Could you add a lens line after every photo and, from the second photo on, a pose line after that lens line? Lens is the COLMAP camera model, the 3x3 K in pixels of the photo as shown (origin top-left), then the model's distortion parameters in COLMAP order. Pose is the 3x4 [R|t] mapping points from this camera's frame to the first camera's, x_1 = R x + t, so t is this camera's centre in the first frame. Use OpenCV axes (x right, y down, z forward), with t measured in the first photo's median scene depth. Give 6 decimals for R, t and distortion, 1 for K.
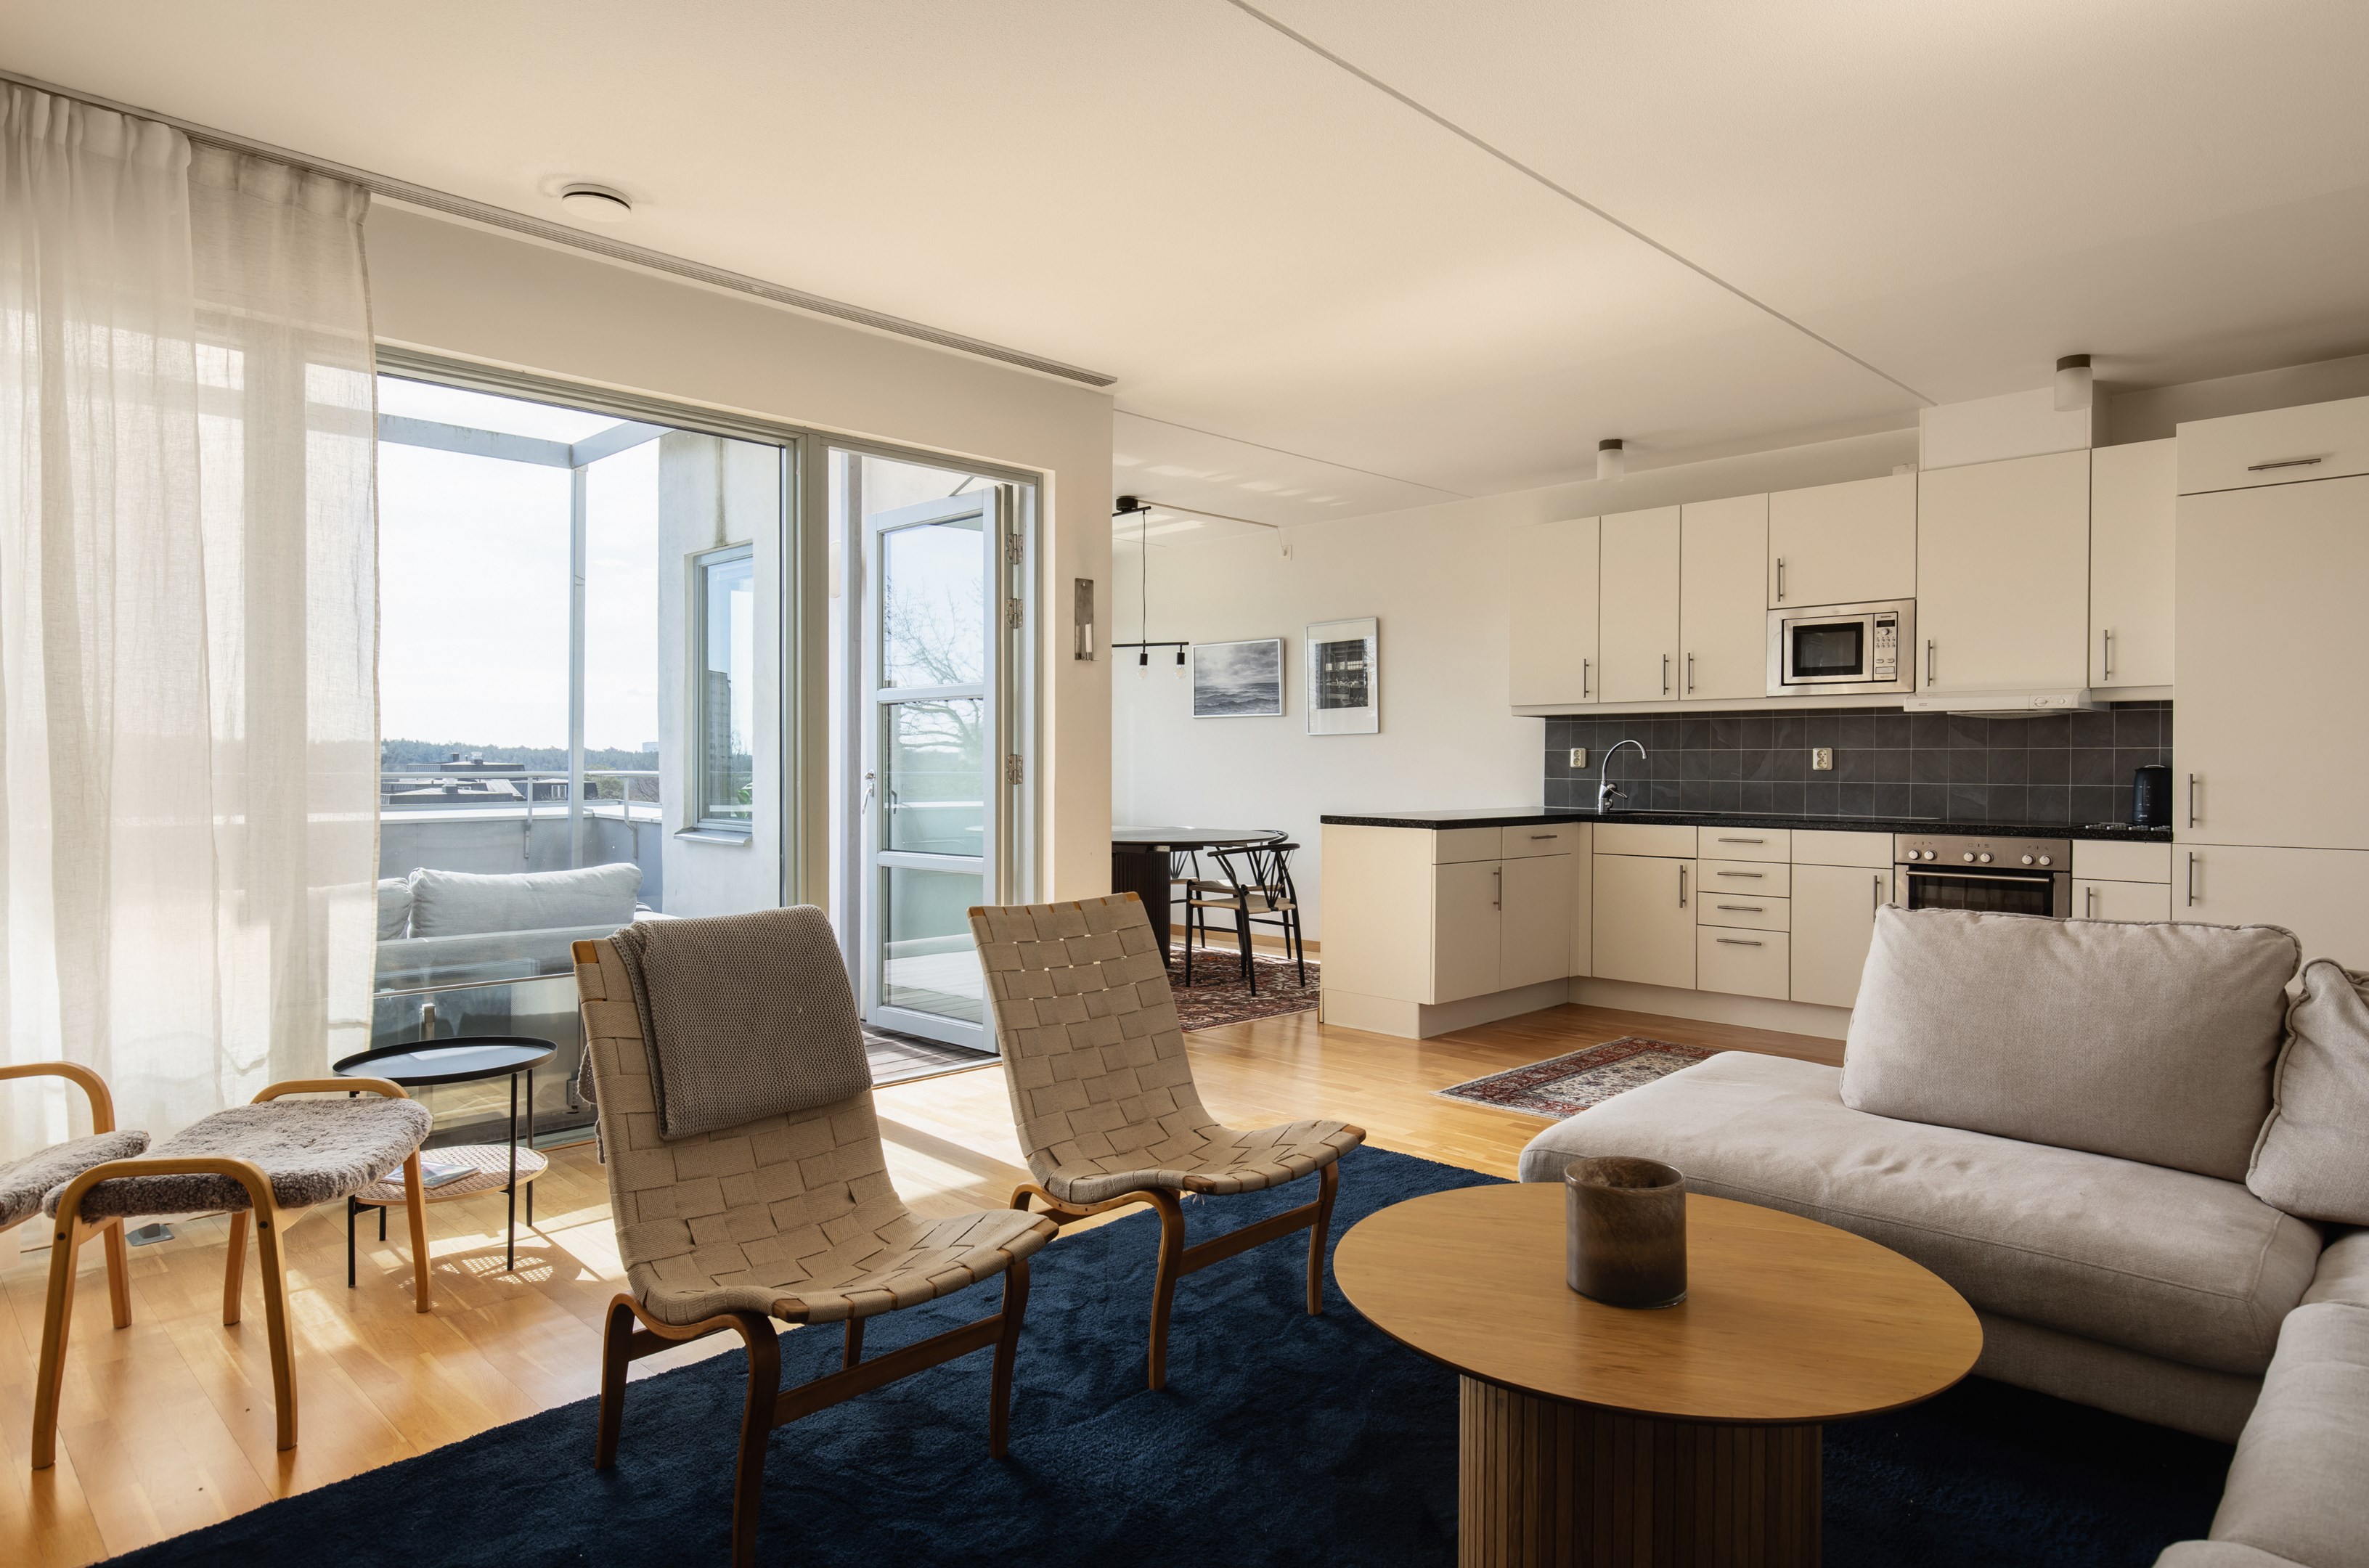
lens RADIAL K [[1374.2, 0, 1184.9], [0, 1374.2, 776.2], [0, 0, 1]] dist [0.017268, 0.000928]
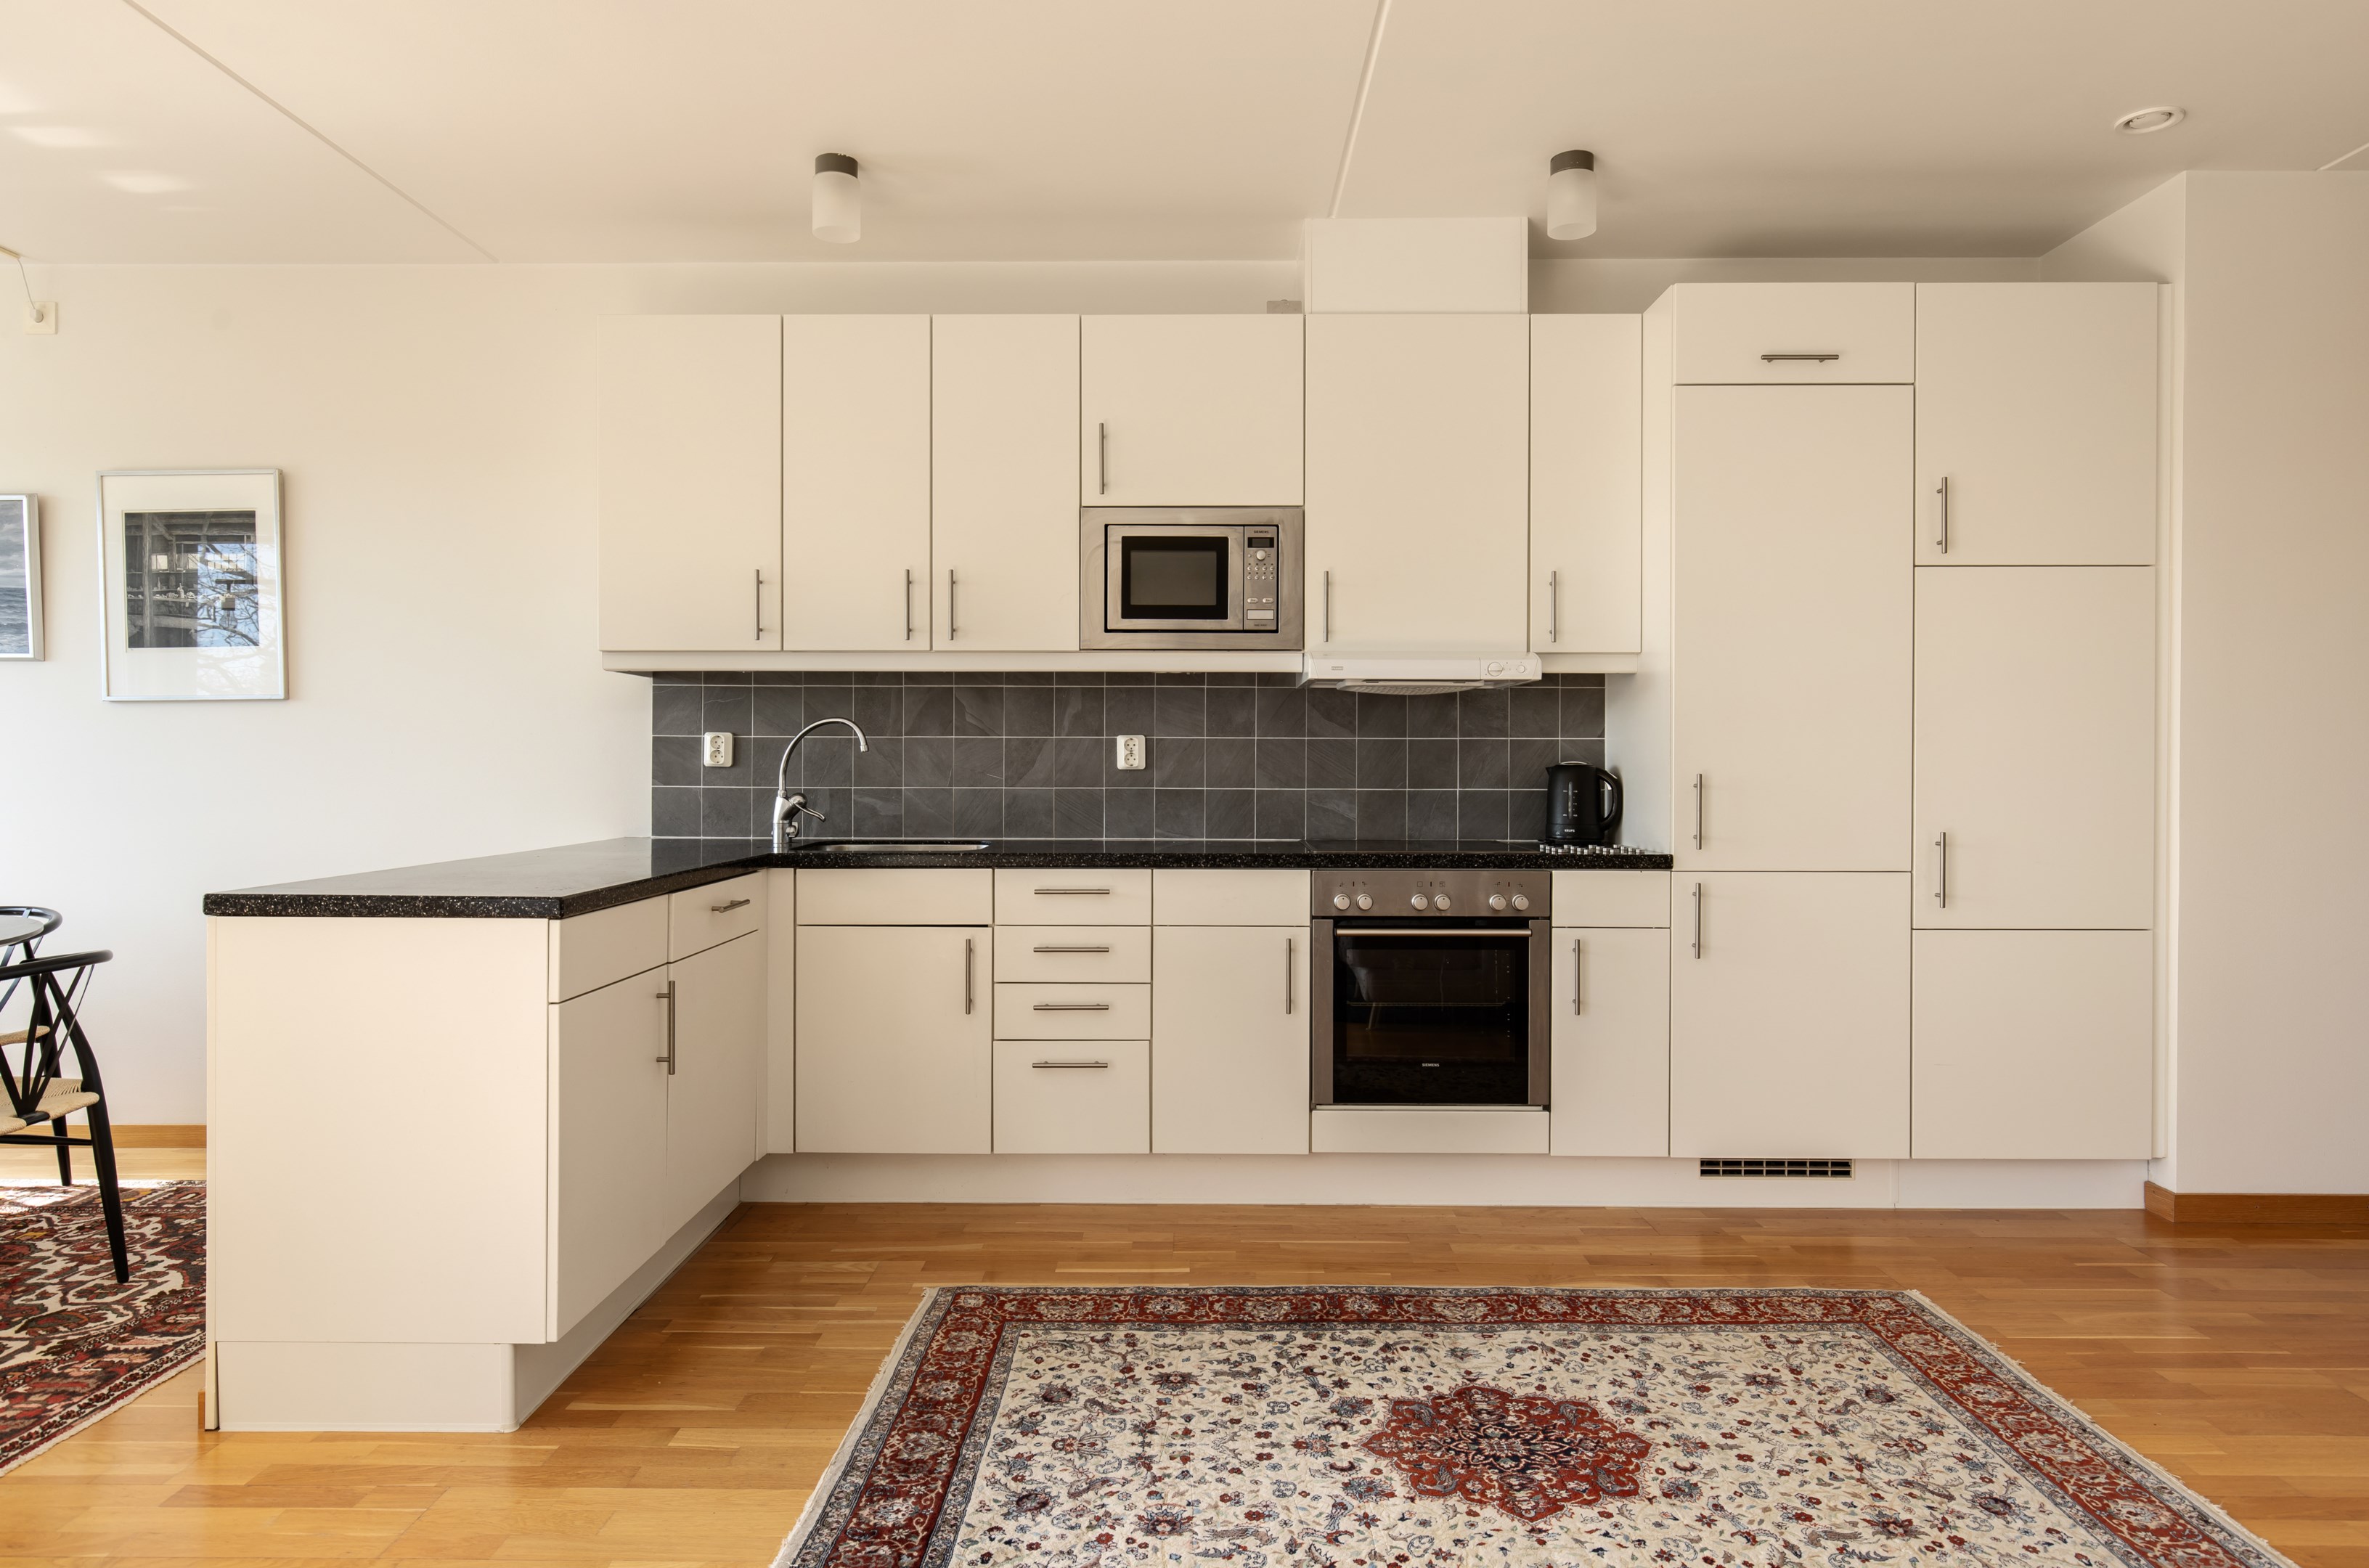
lens RADIAL K [[1415.0, 0, 1190.0], [0, 1415.0, 776.7], [0, 0, 1]] dist [0.000040, -0.001326]
pose [[0.715316, -0.008442, 0.698750, 0.019205], [0.006637, 0.999964, 0.005287, -0.004346], [-0.698770, 0.000855, 0.715346, 0.498546]]
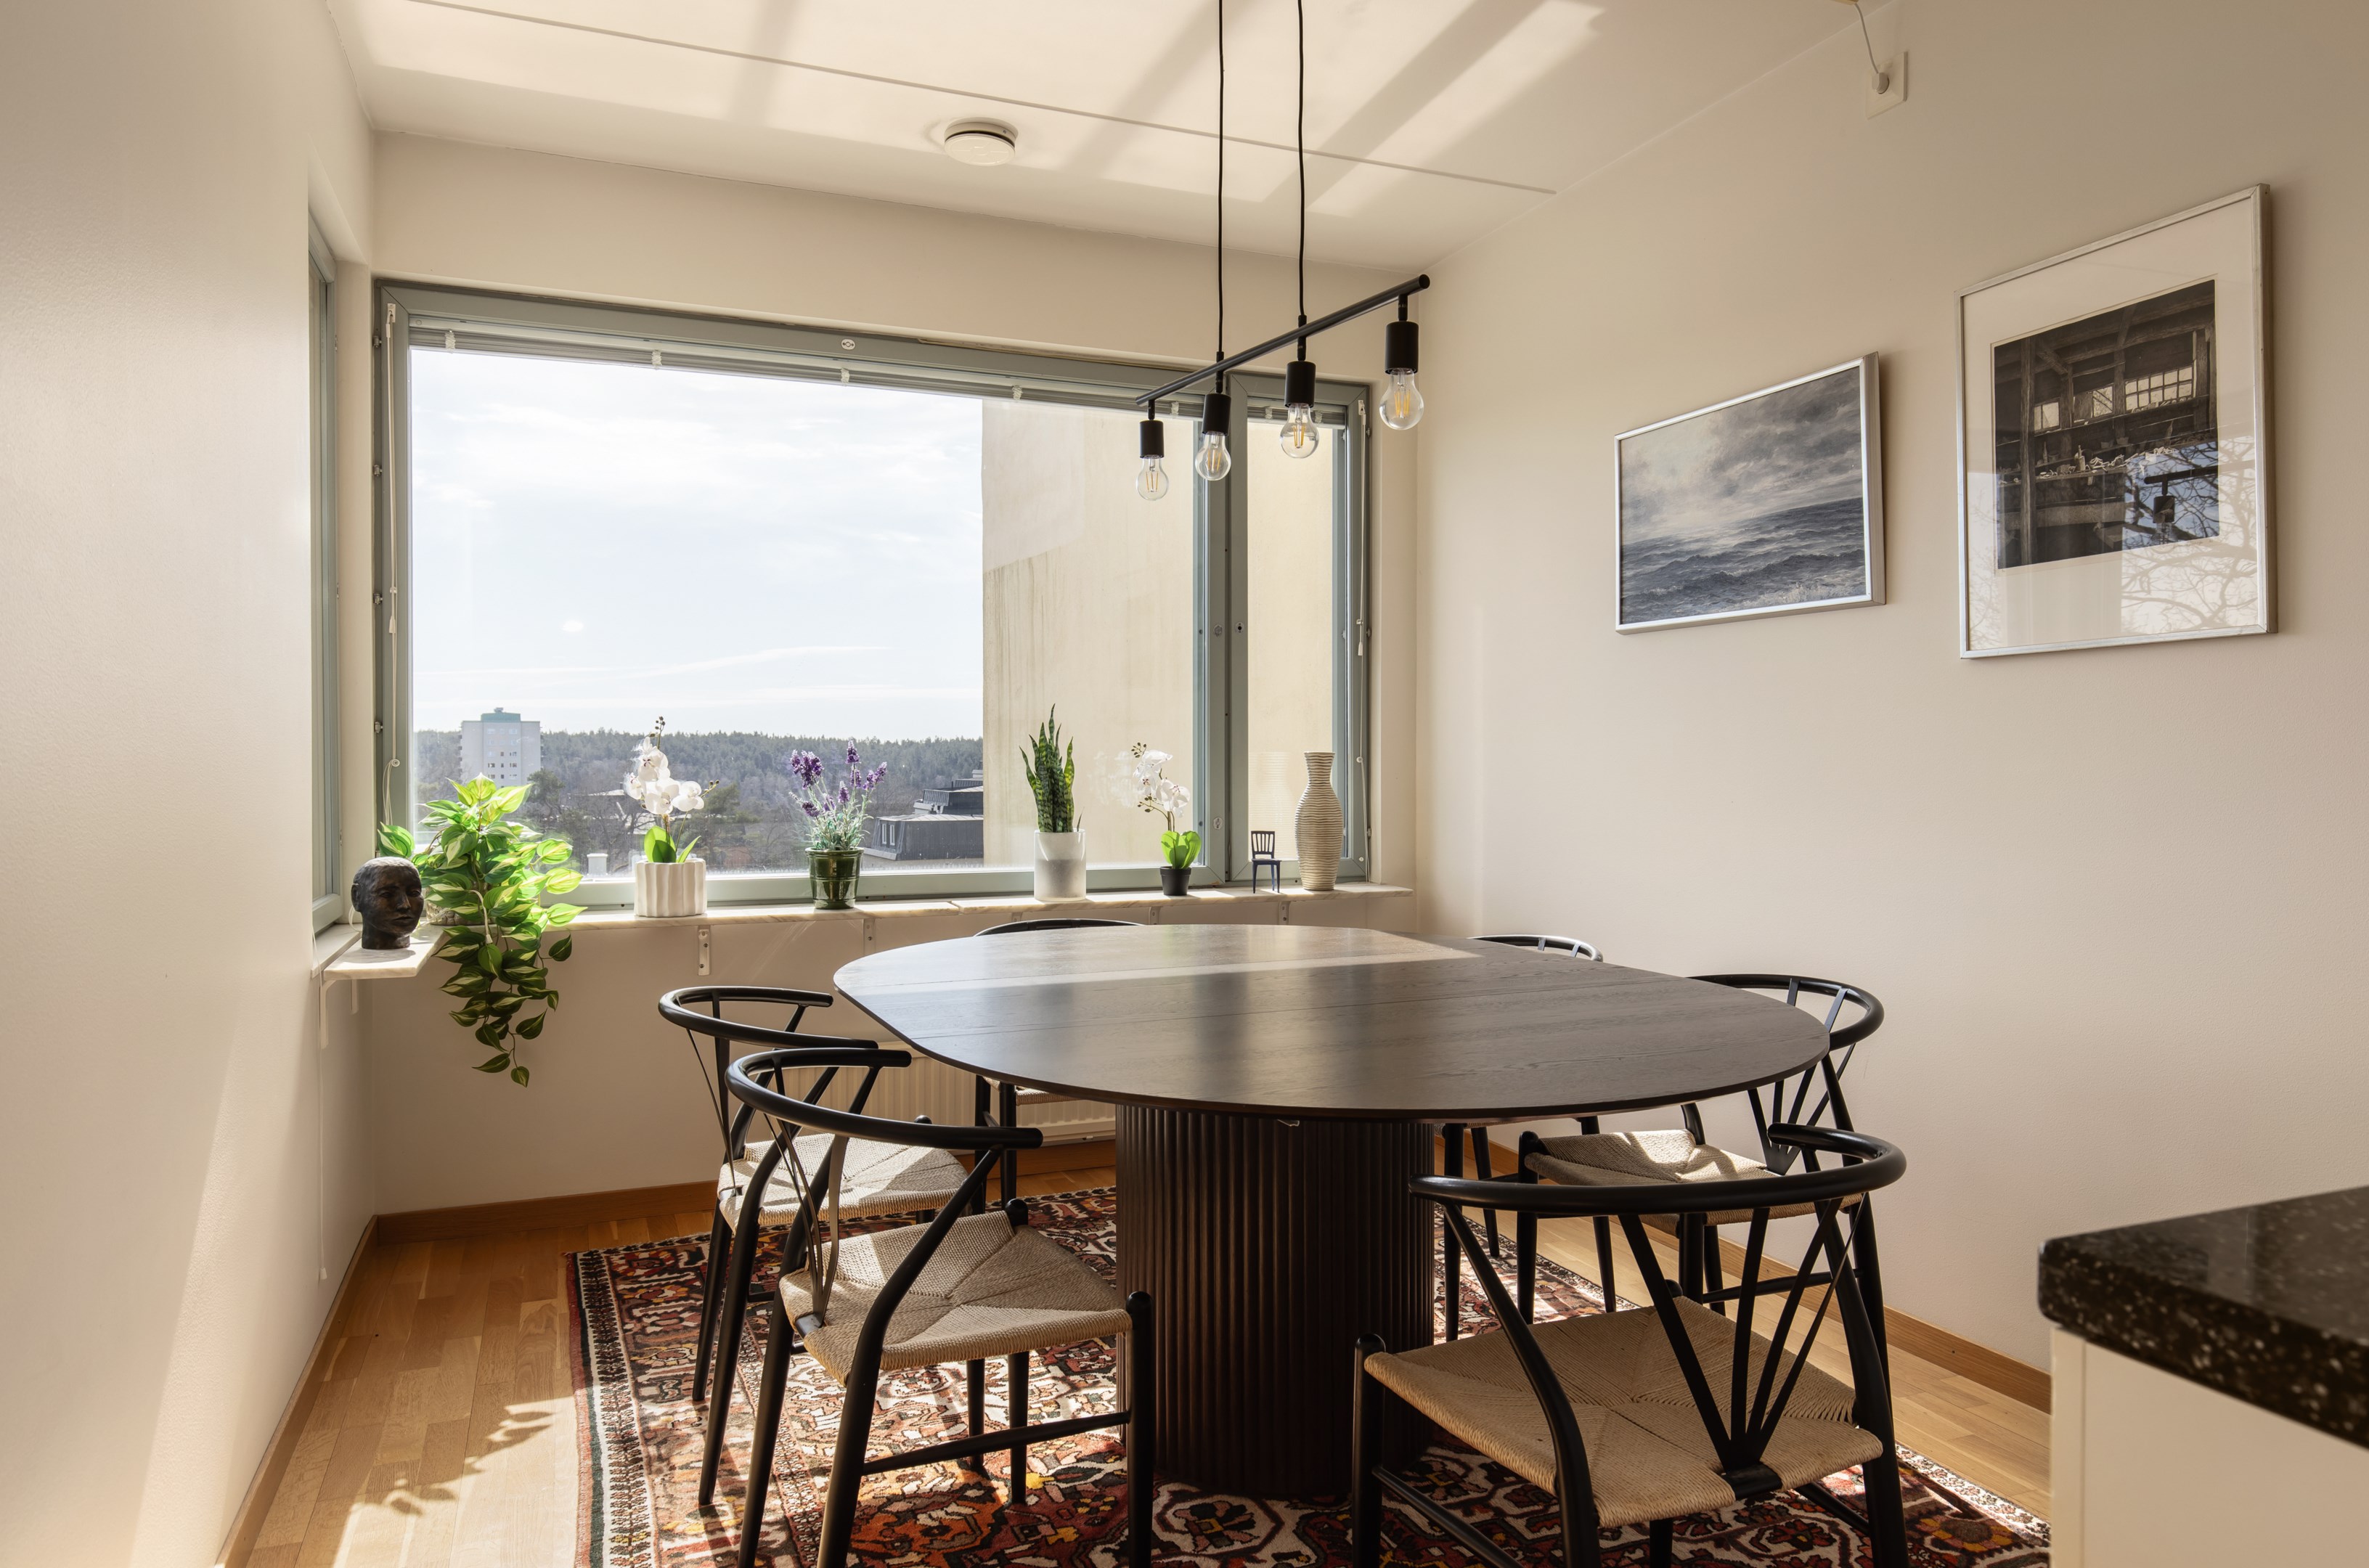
lens RADIAL K [[1502.5, 0, 1183.0], [0, 1502.5, 772.1], [0, 0, 1]] dist [0.001677, 0.006314]
pose [[0.920300, 0.000143, -0.391214, 0.080117], [-0.000376, 1.000000, -0.000519, -0.006165], [0.391214, 0.000625, 0.920300, 0.830132]]
